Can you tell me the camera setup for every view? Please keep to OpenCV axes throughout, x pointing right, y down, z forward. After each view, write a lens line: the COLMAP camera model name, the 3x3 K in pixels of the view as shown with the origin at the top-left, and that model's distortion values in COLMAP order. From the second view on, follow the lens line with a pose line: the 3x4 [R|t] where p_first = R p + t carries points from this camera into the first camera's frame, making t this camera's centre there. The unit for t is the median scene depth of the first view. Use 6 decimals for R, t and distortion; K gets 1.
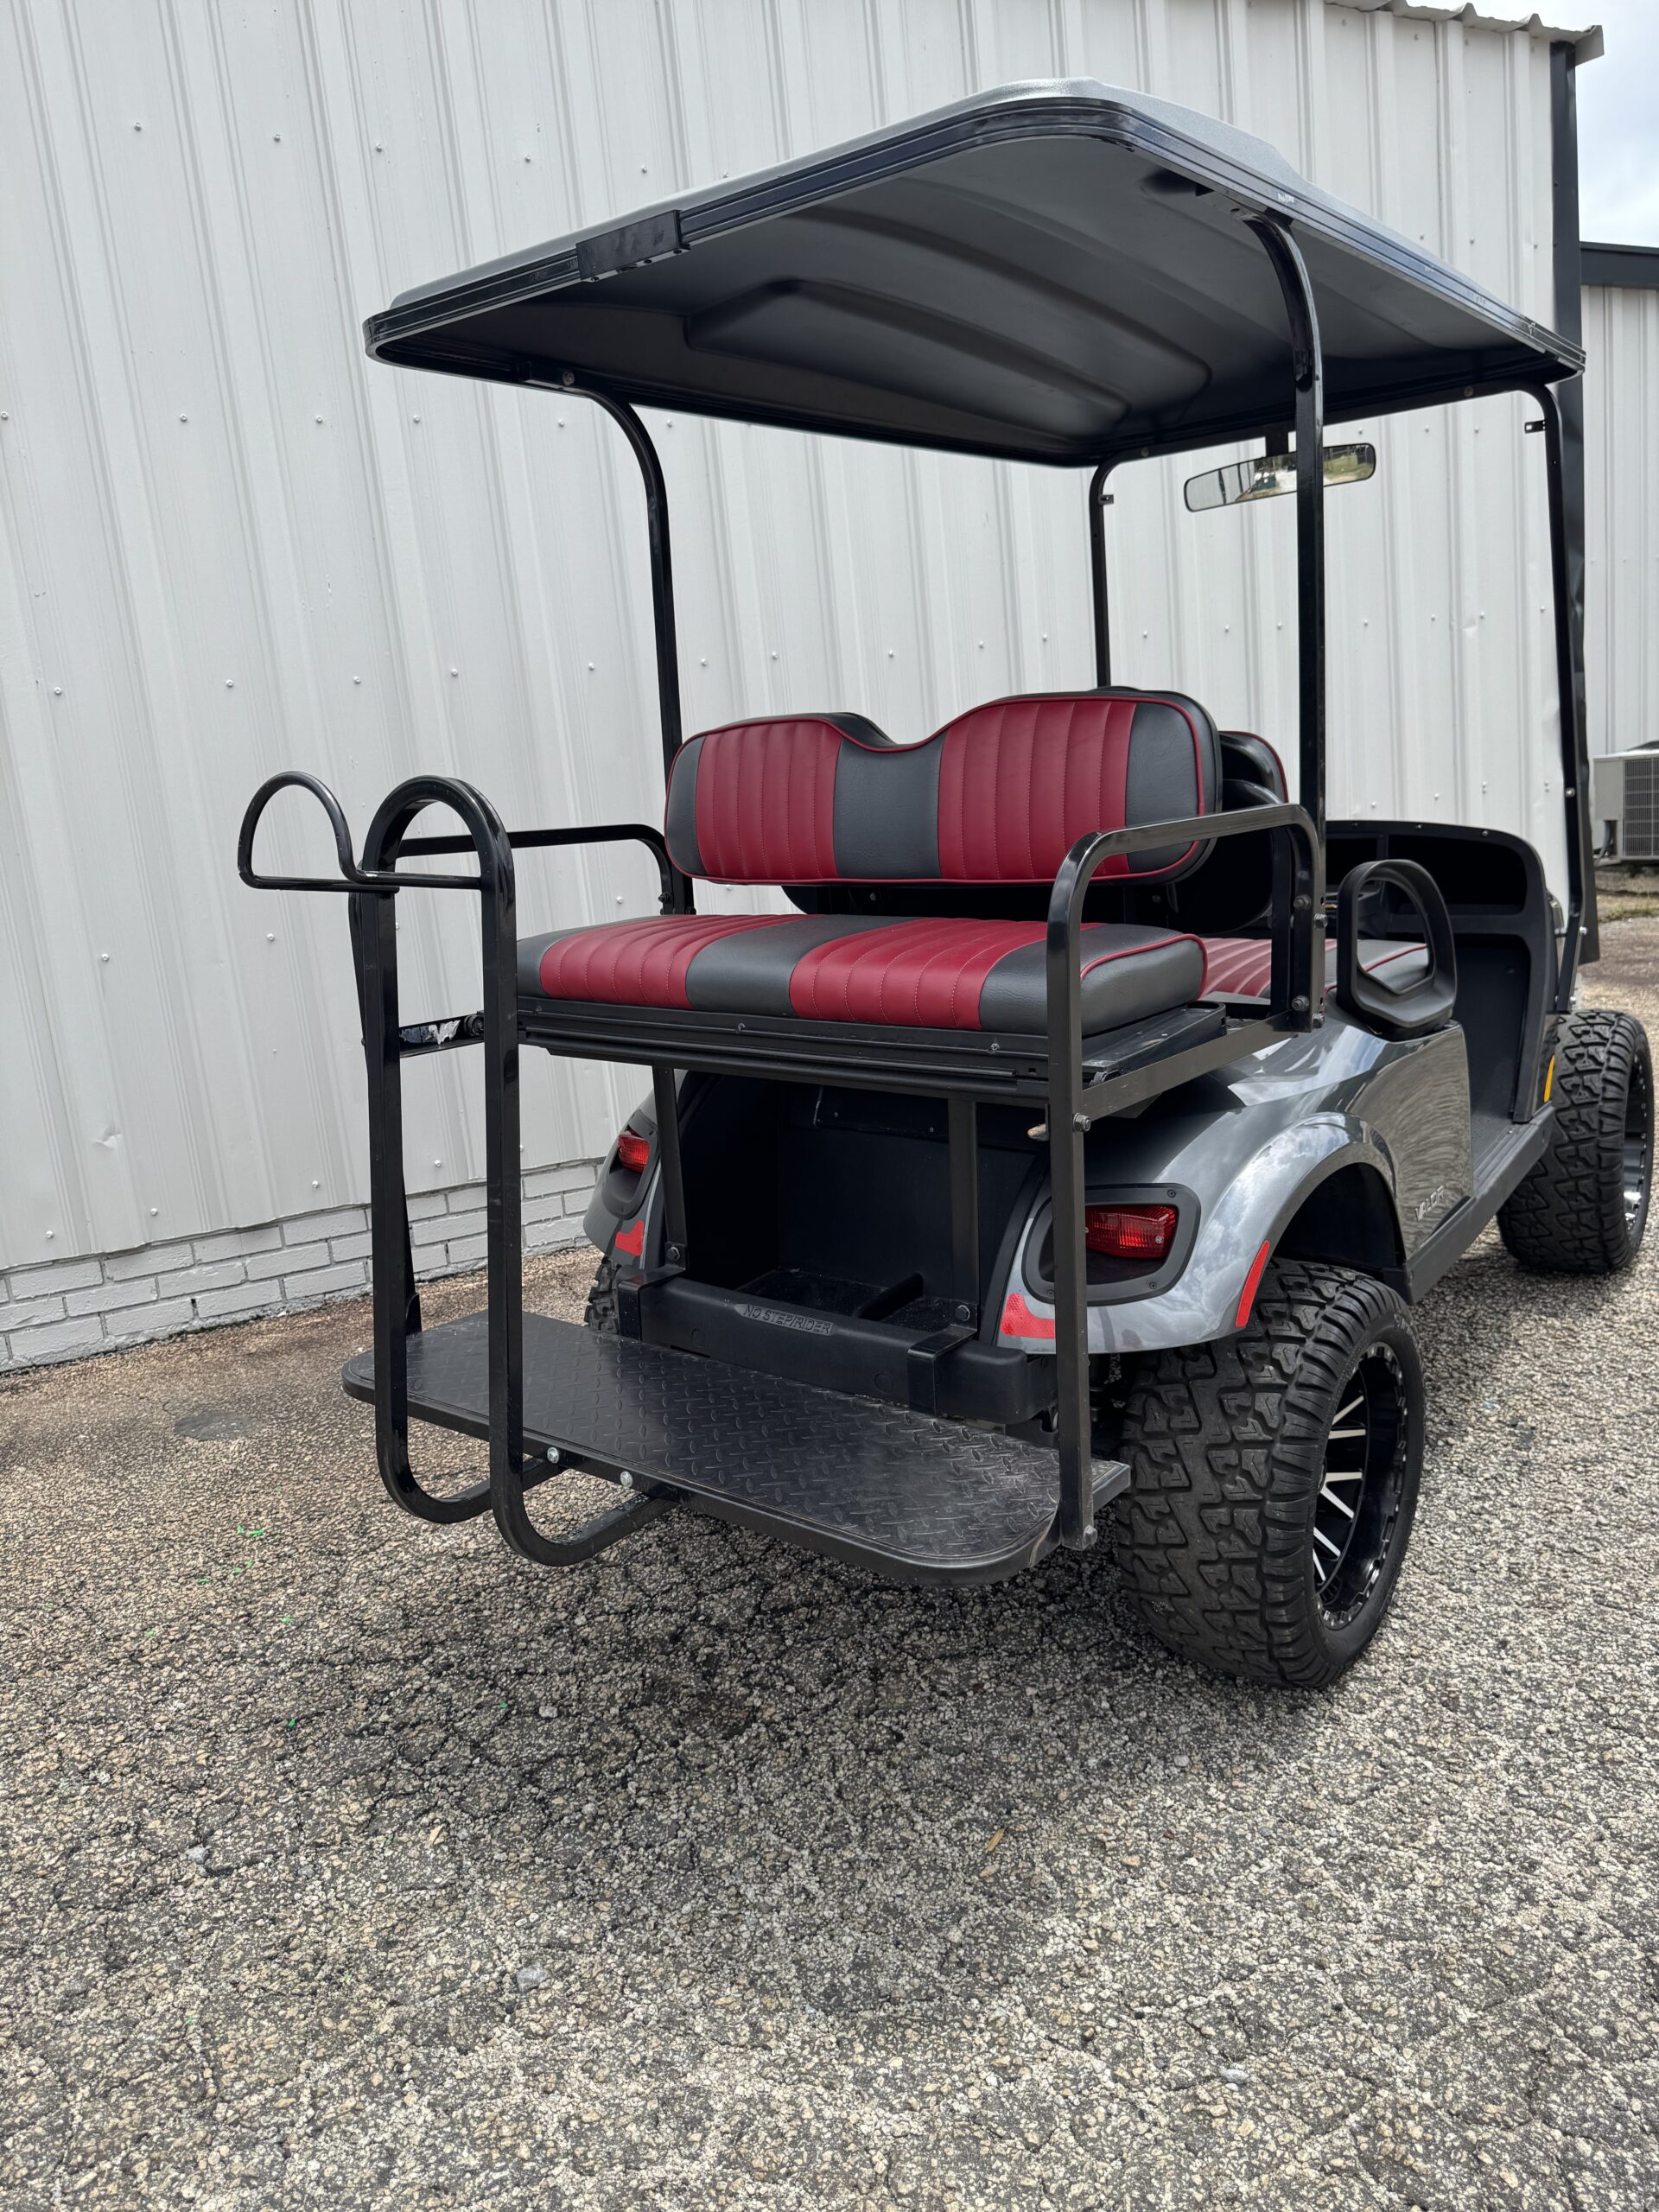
lens RADIAL K [[1558.7, 0, 825.6], [0, 1558.7, 1108.8], [0, 0, 1]] dist [-0.012193, -0.006251]
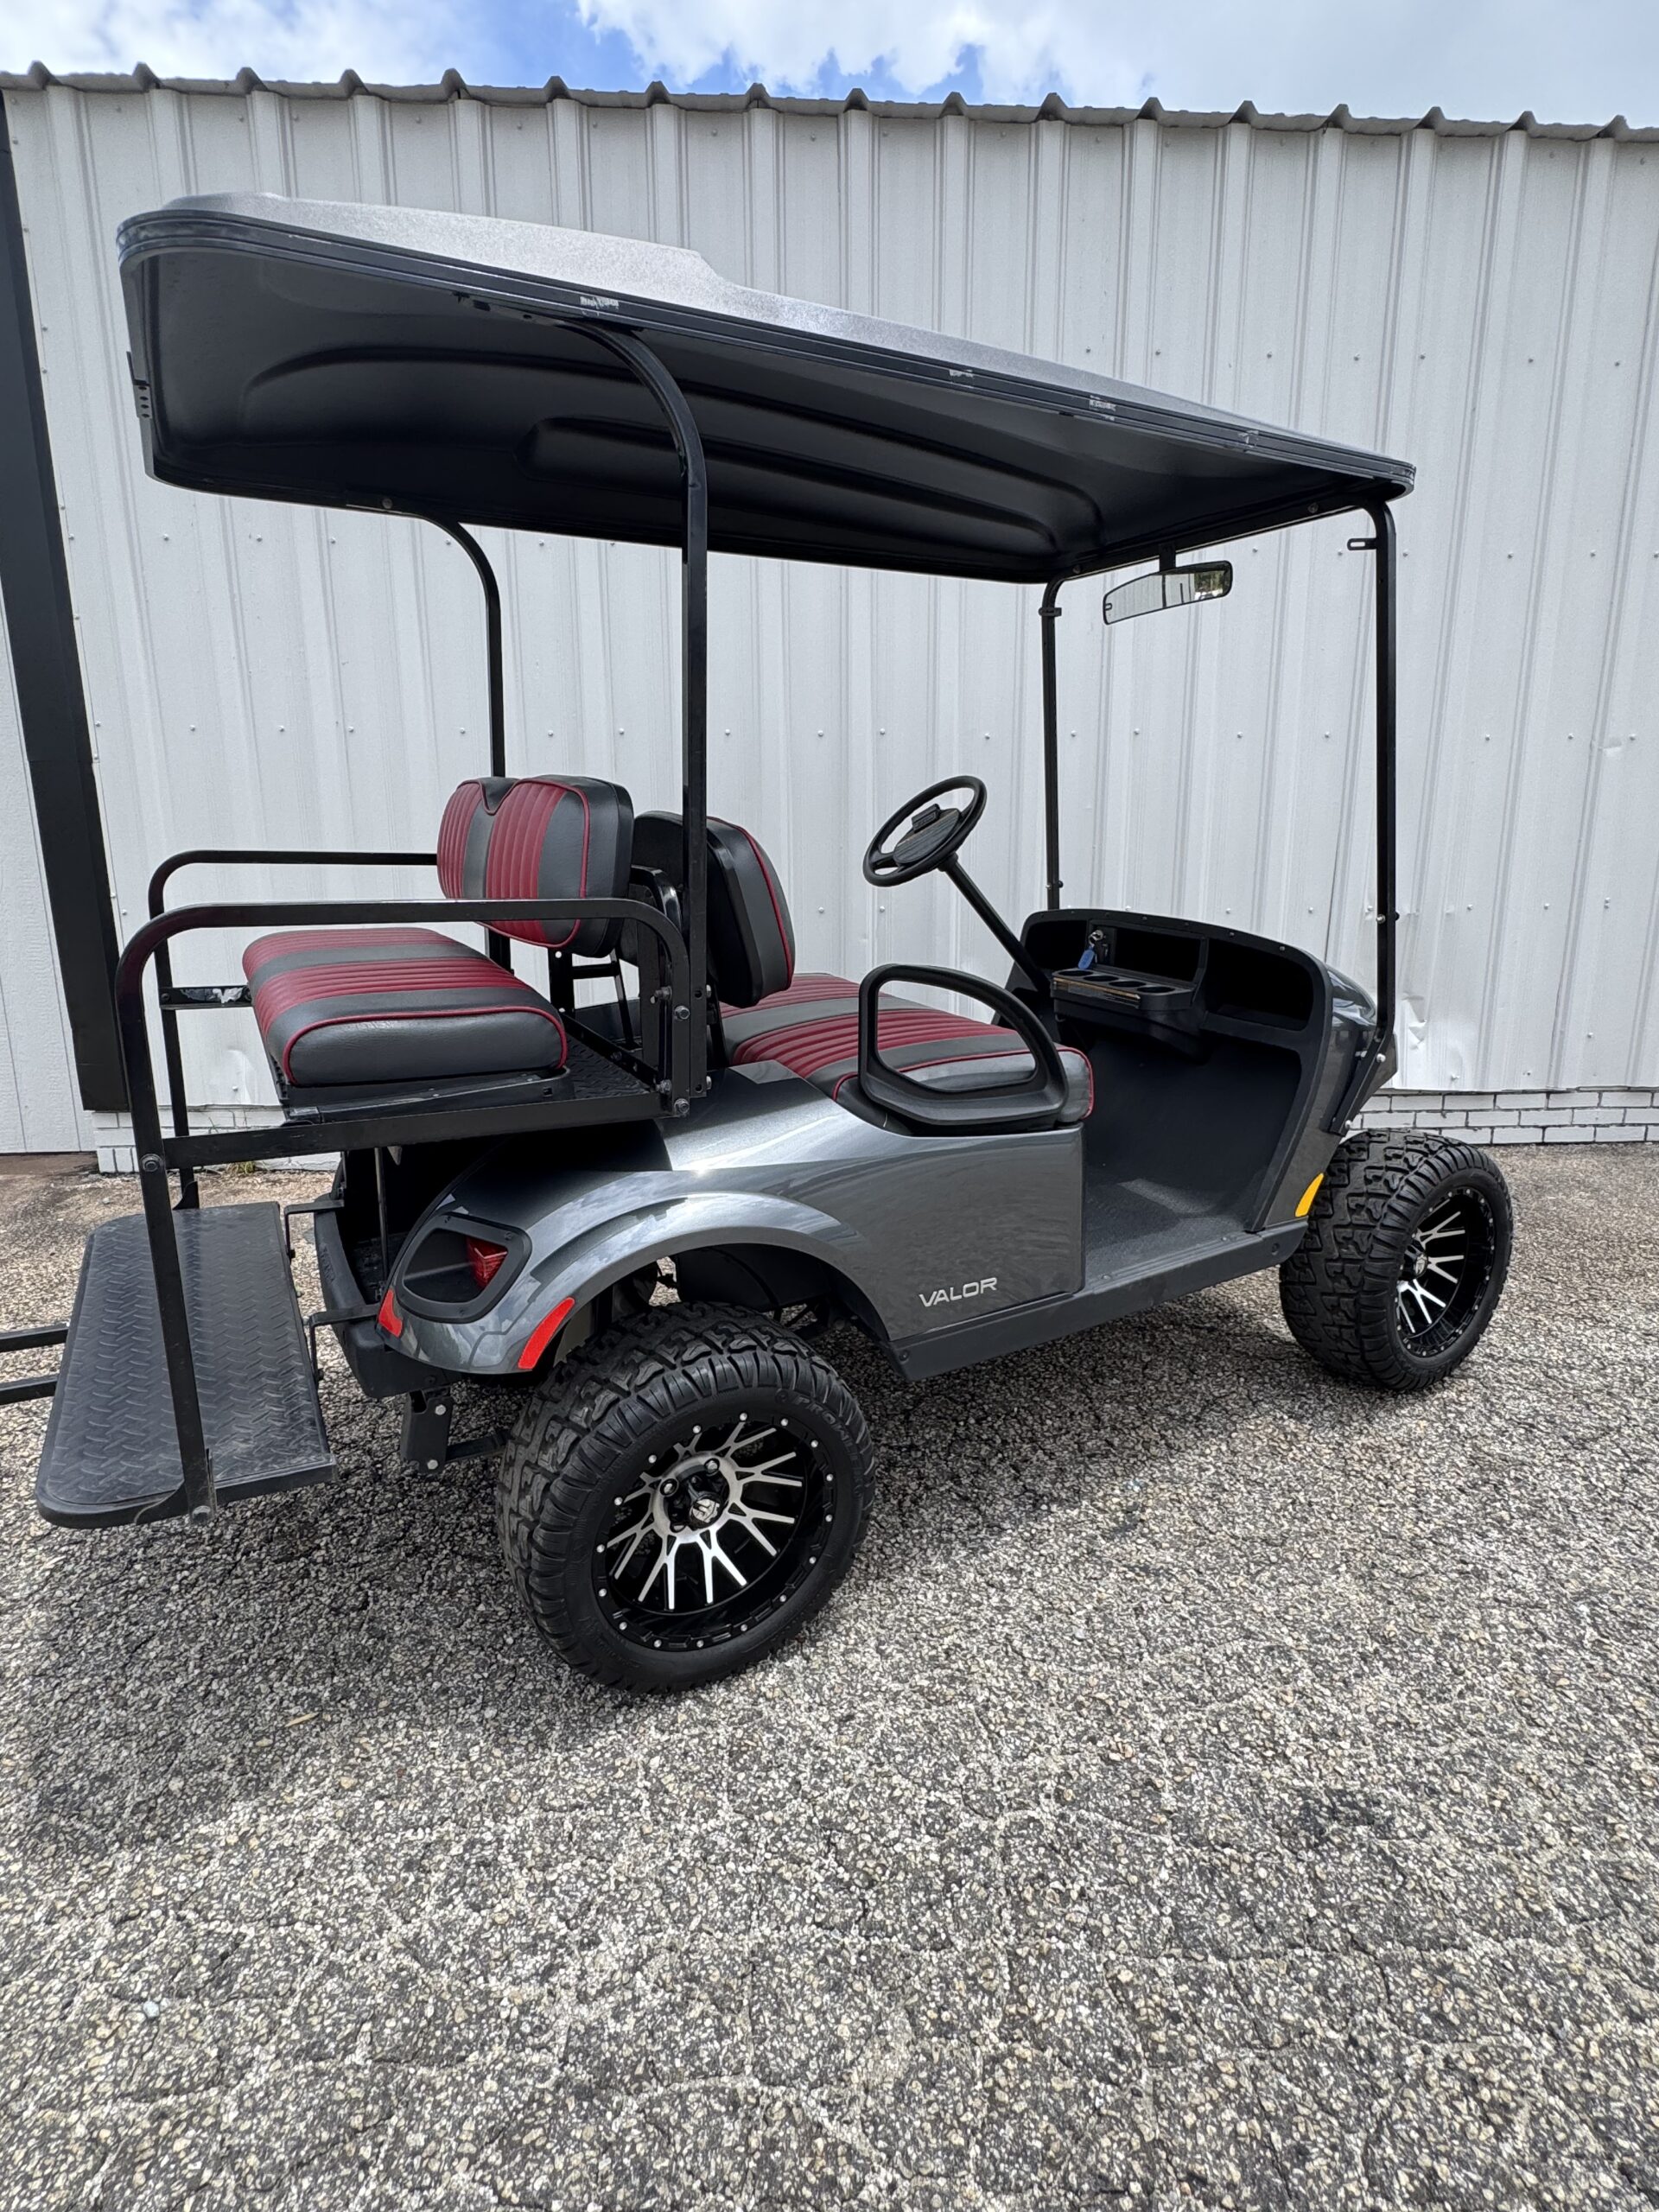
lens RADIAL K [[1121.1, 0, 833.1], [0, 1121.1, 1092.4], [0, 0, 1]] dist [-0.006534, -0.002588]
pose [[0.919160, 0.176866, -0.351942, 0.459617], [-0.163784, 0.984227, 0.066866, -0.090403], [0.358218, -0.003818, 0.933630, 0.215897]]
